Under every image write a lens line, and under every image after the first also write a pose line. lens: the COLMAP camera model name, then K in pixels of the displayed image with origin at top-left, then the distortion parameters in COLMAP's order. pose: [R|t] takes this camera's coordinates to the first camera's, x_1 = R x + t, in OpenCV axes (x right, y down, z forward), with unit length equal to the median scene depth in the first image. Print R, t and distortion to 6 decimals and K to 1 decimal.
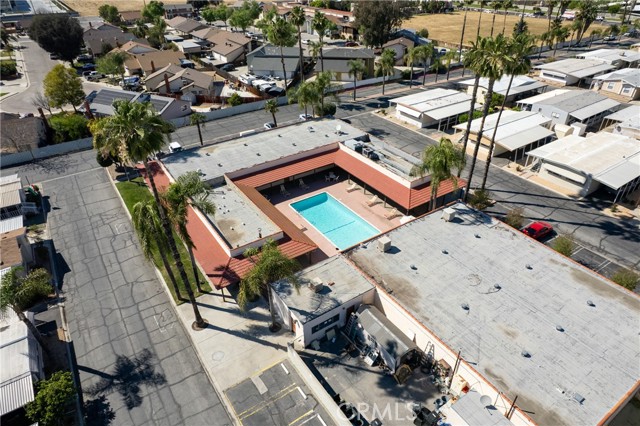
lens RADIAL K [[408.6, 0, 318.2], [0, 408.6, 213.9], [0, 0, 1]] dist [-0.068880, 0.057330]
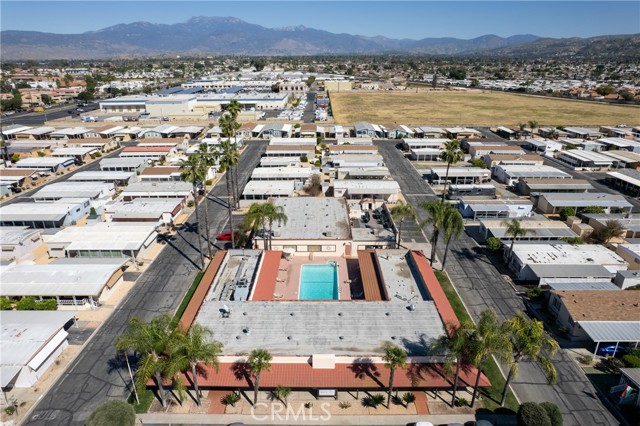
lens RADIAL K [[408.6, 0, 318.2], [0, 408.6, 213.9], [0, 0, 1]] dist [-0.068880, 0.057330]
pose [[-0.825971, -0.189843, 0.530784, -0.541451], [0.319382, 0.618281, 0.718139, -0.936909], [-0.464508, 0.762685, -0.450050, 1.280637]]
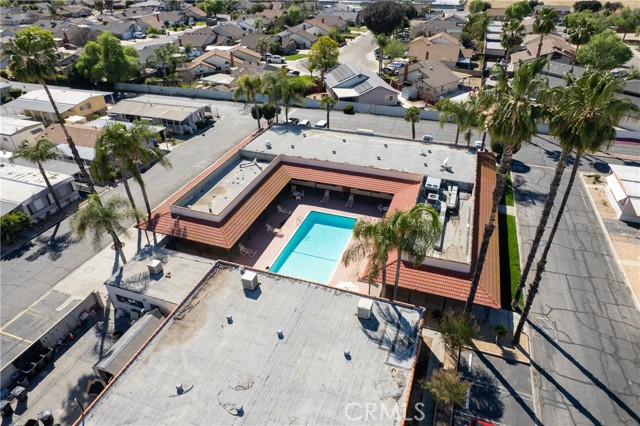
lens RADIAL K [[408.6, 0, 318.2], [0, 408.6, 213.9], [0, 0, 1]] dist [-0.068880, 0.057330]
pose [[0.600209, 0.434468, -0.671555, 0.523474], [-0.435026, 0.881887, 0.181735, -0.178954], [0.671194, 0.183065, 0.718321, 0.348484]]
